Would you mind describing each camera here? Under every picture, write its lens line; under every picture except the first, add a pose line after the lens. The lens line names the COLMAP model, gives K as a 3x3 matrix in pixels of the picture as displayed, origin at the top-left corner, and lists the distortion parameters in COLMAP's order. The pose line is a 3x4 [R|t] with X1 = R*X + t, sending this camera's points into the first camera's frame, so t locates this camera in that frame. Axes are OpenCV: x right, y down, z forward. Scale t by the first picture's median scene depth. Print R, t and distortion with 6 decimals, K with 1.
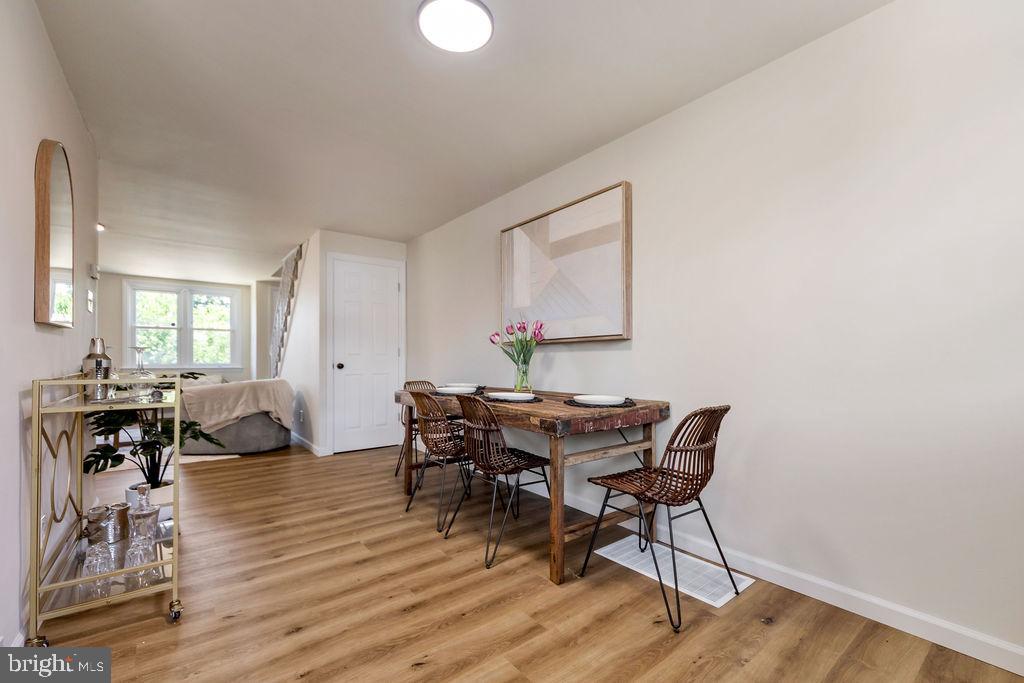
lens RADIAL K [[432.8, 0, 516.5], [0, 432.8, 361.9], [0, 0, 1]] dist [0.000353, 0.000069]
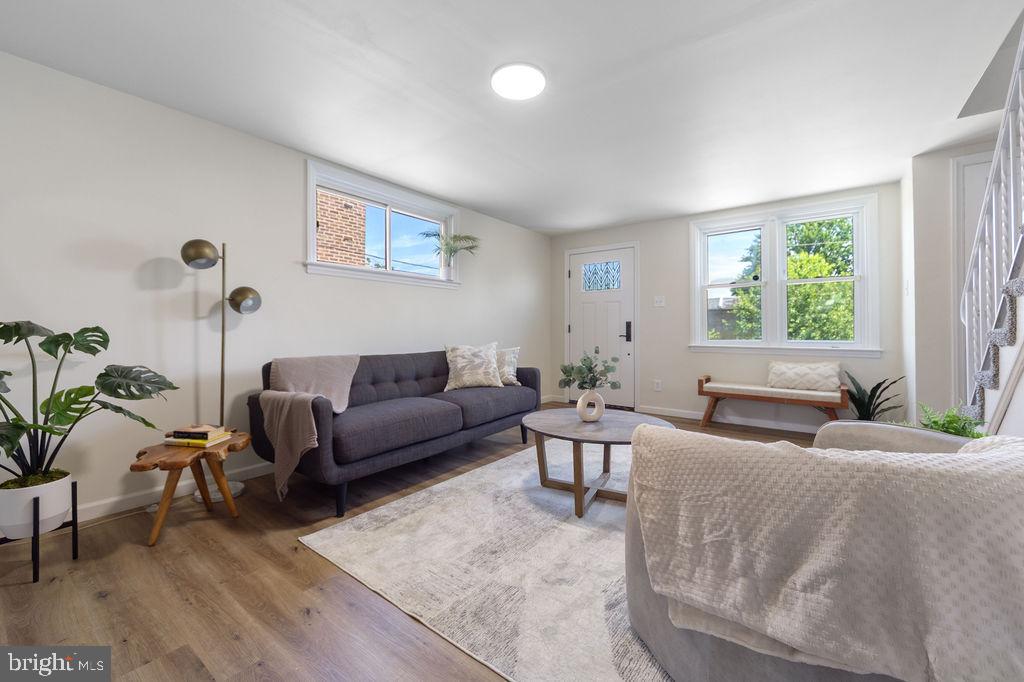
lens RADIAL K [[416.4, 0, 501.0], [0, 416.4, 327.4], [0, 0, 1]] dist [0.000339, -0.000004]
pose [[0.239447, -0.011718, -0.970839, -0.498886], [-0.003107, 0.999913, -0.012835, -0.010065], [0.970904, 0.006090, 0.239390, 0.838029]]
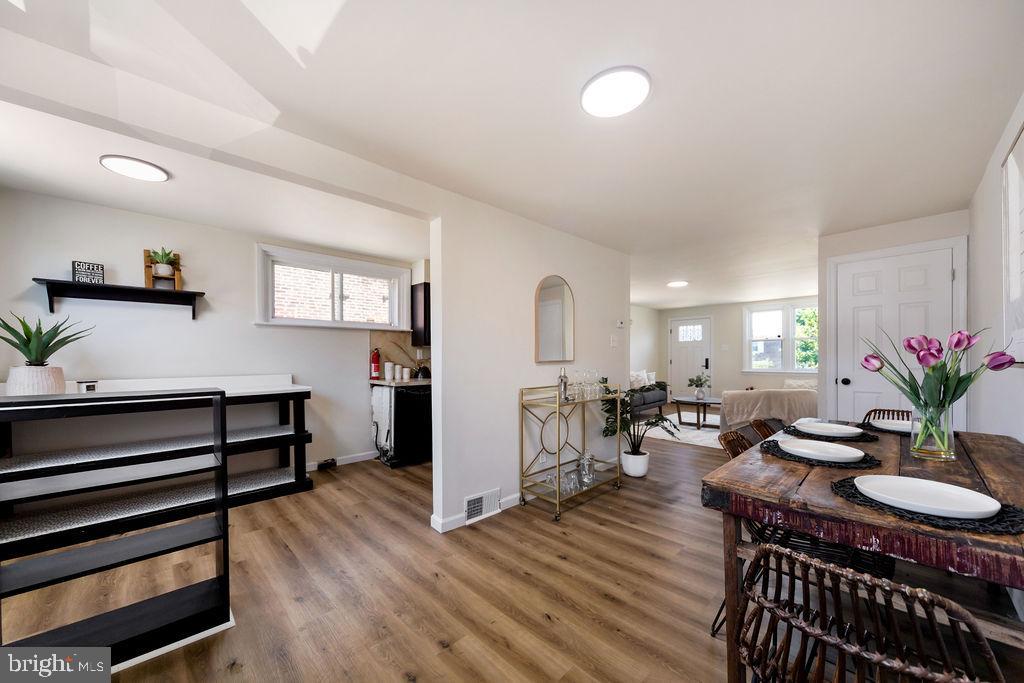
lens RADIAL K [[376.1, 0, 511.4], [0, 376.1, 361.3], [0, 0, 1]] dist [0.000615, 0.000008]
pose [[0.102685, 0.004949, -0.994702, 0.304951], [0.001209, 0.999986, 0.005100, -0.038494], [0.994713, -0.001726, 0.102678, 0.245176]]
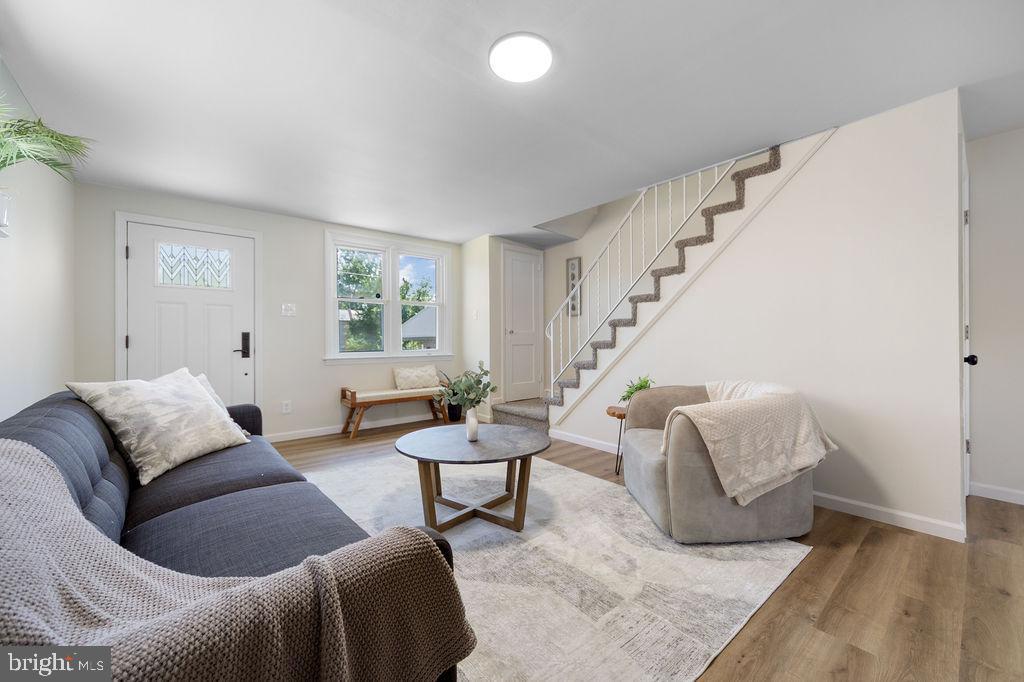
lens RADIAL K [[401.0, 0, 516.0], [0, 401.0, 337.3], [0, 0, 1]] dist [-0.000198, 0.000021]
pose [[0.998941, -0.007813, 0.045337, -1.004749], [0.008192, 0.999933, -0.008181, -0.019510], [-0.045271, 0.008544, 0.998938, 0.557706]]
